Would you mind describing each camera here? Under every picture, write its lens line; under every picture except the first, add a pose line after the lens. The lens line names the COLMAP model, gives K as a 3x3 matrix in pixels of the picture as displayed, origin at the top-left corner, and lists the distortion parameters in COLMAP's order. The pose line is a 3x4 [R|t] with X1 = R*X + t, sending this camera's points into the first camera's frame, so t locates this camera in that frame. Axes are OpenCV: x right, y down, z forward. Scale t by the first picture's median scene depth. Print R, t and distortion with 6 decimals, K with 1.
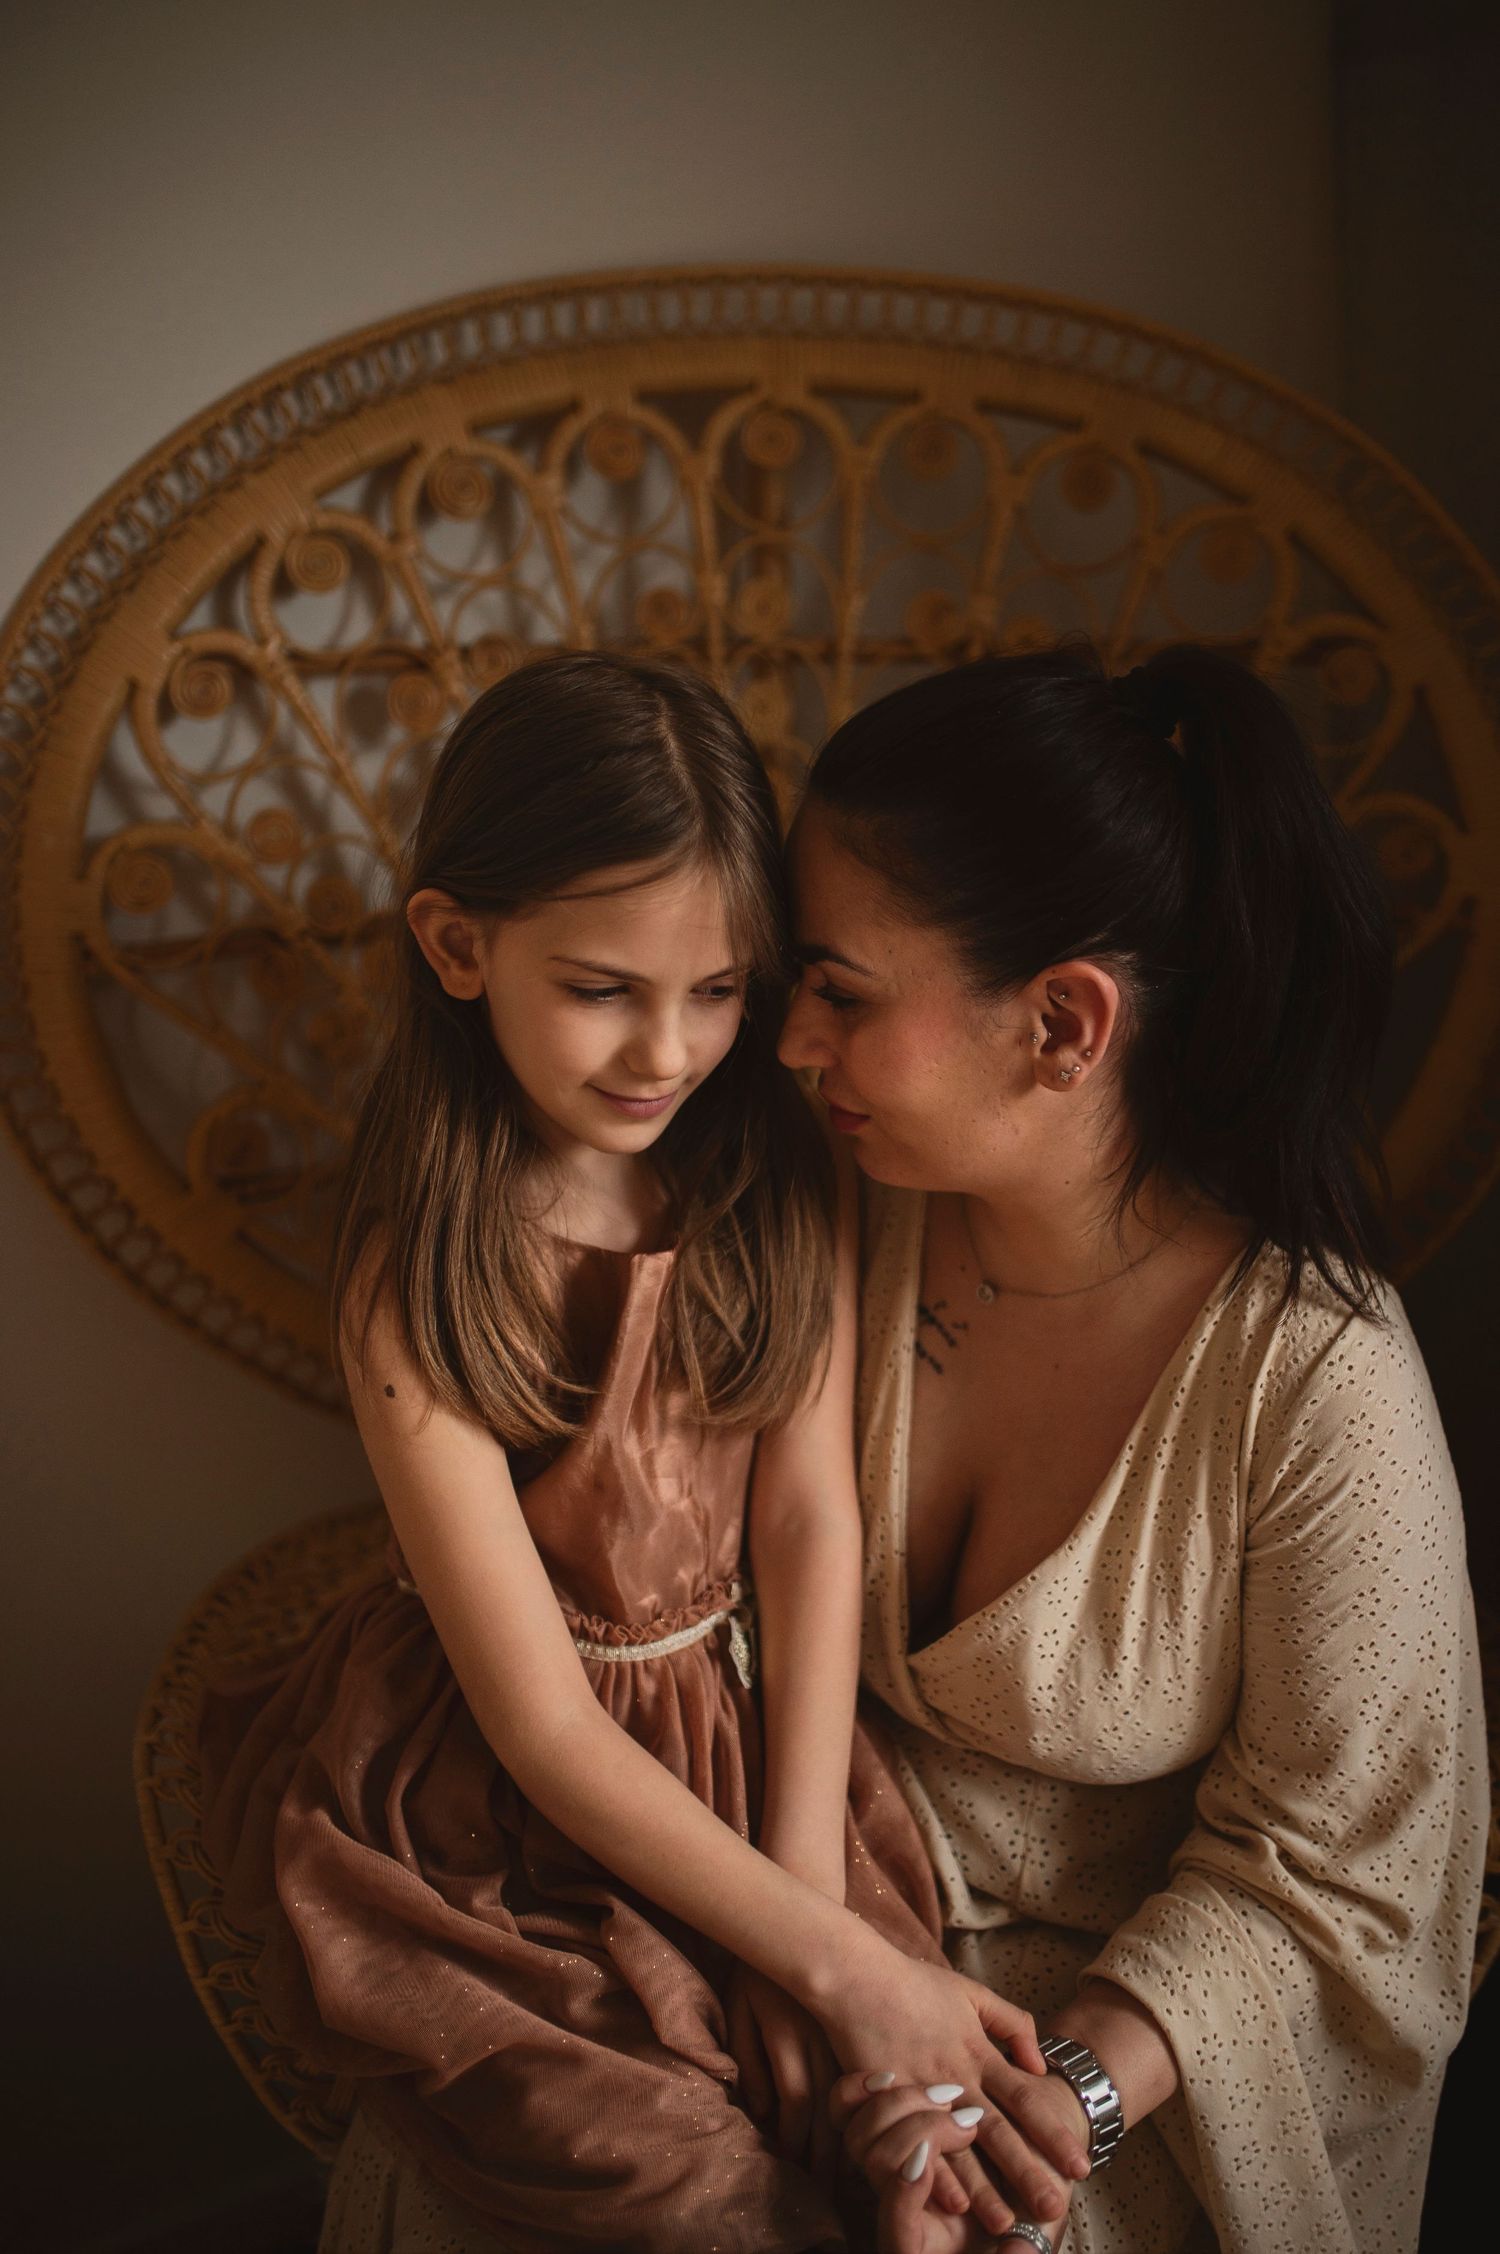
lens RADIAL K [[2183.8, 0, 763.8], [0, 2183.8, 1127.7], [0, 0, 1]] dist [-0.021225, 0.000000]
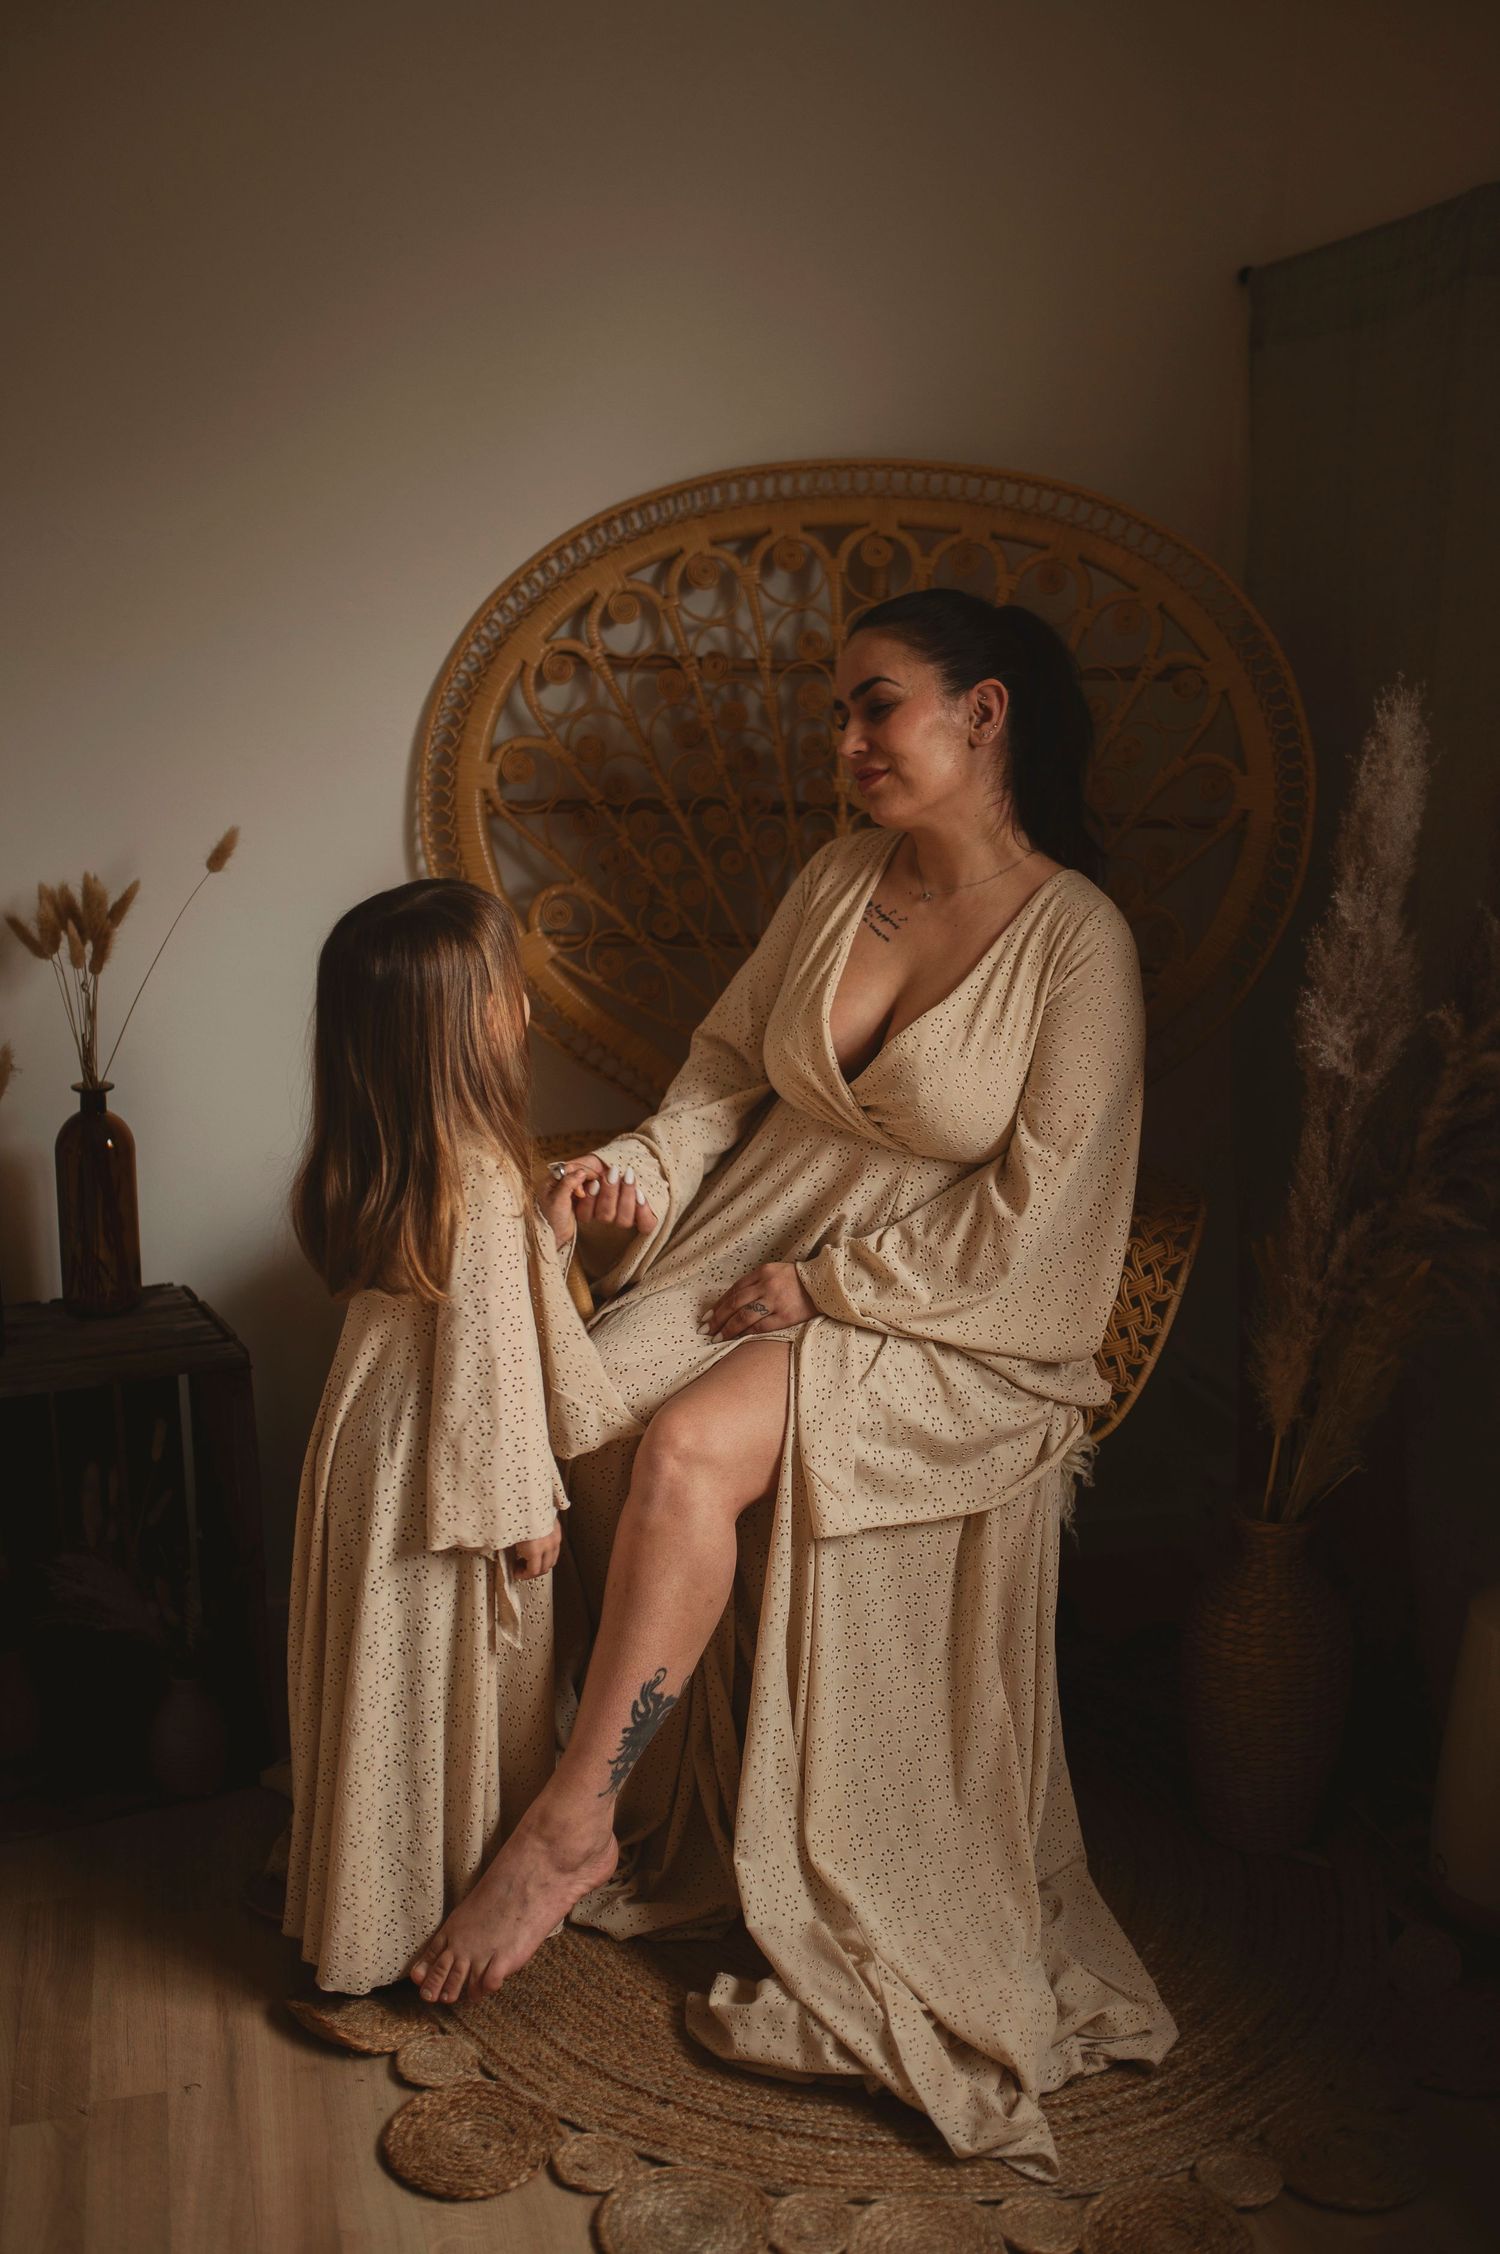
lens RADIAL K [[2183.8, 0, 728.6], [0, 2183.8, 1112.6], [0, 0, 1]] dist [-0.021225, 0.000000]
pose [[0.971962, 0.071407, -0.224032, 0.334071], [-0.094718, 0.990953, -0.095081, 0.342556], [0.215216, 0.113635, 0.969933, -0.761161]]
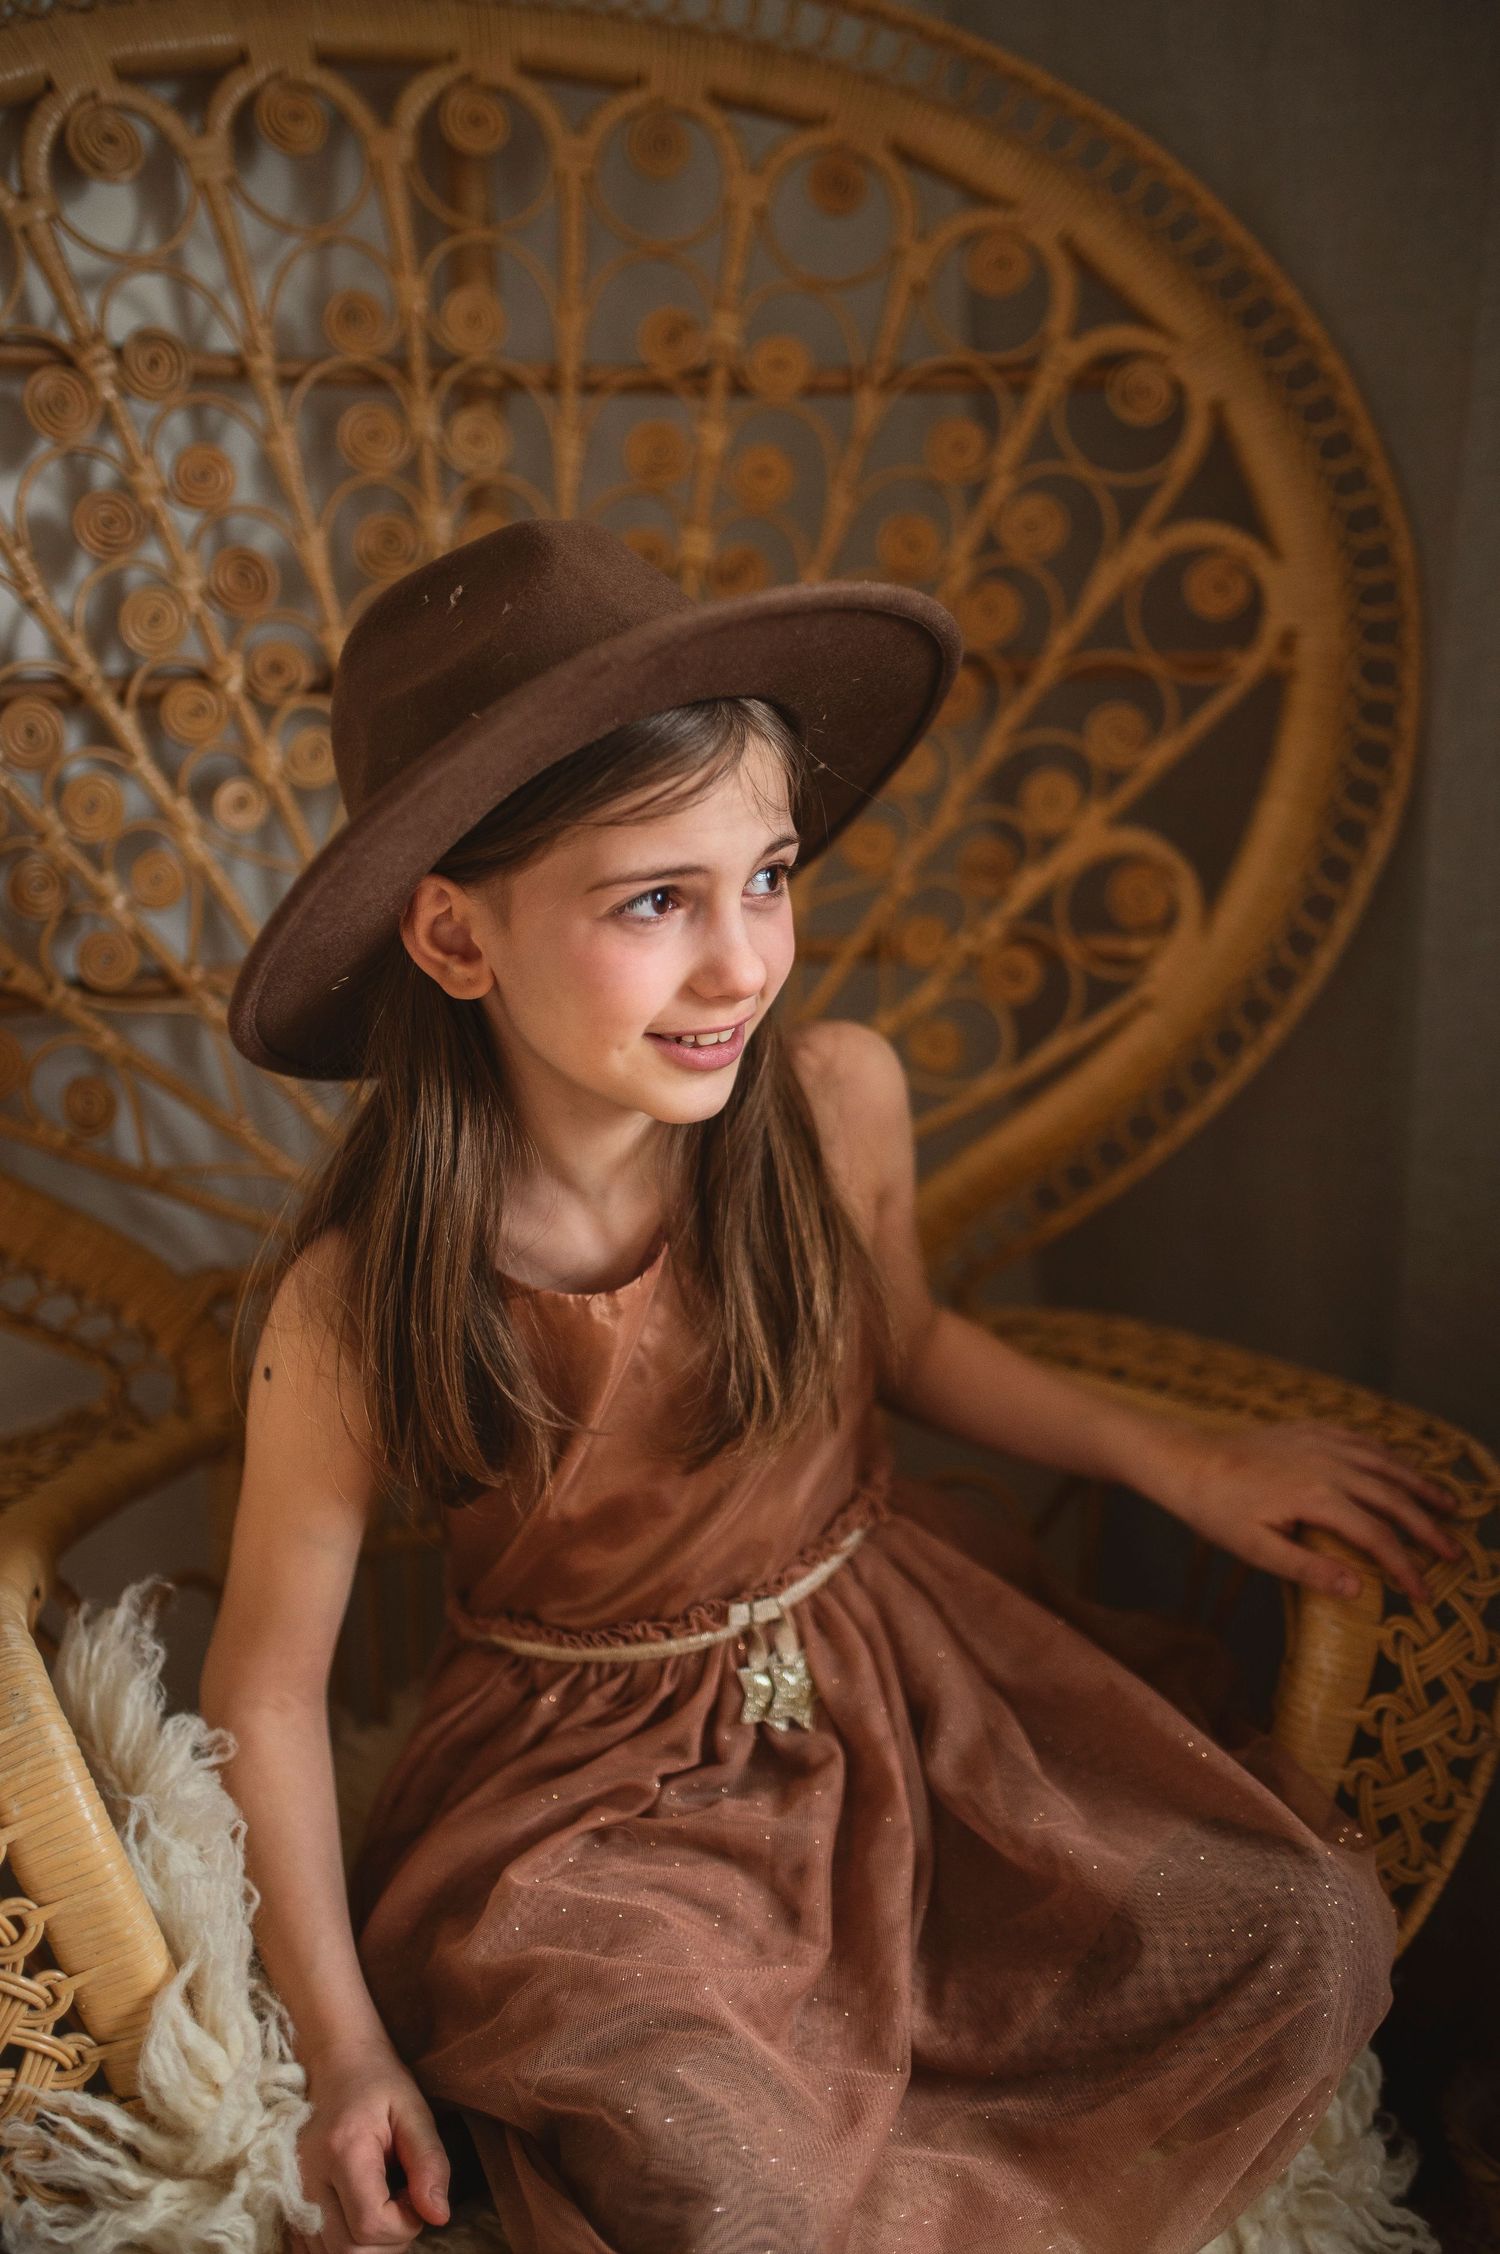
lens RADIAL K [[2183.8, 0, 730.7], [0, 2183.8, 1135.2], [0, 0, 1]] dist [-0.021225, 0.000000]
pose [[0.979256, -0.053142, 0.195534, -0.088076], [0.067726, 0.995338, -0.068668, 0.148113], [-0.190974, 0.080487, 0.978290, 0.186520]]
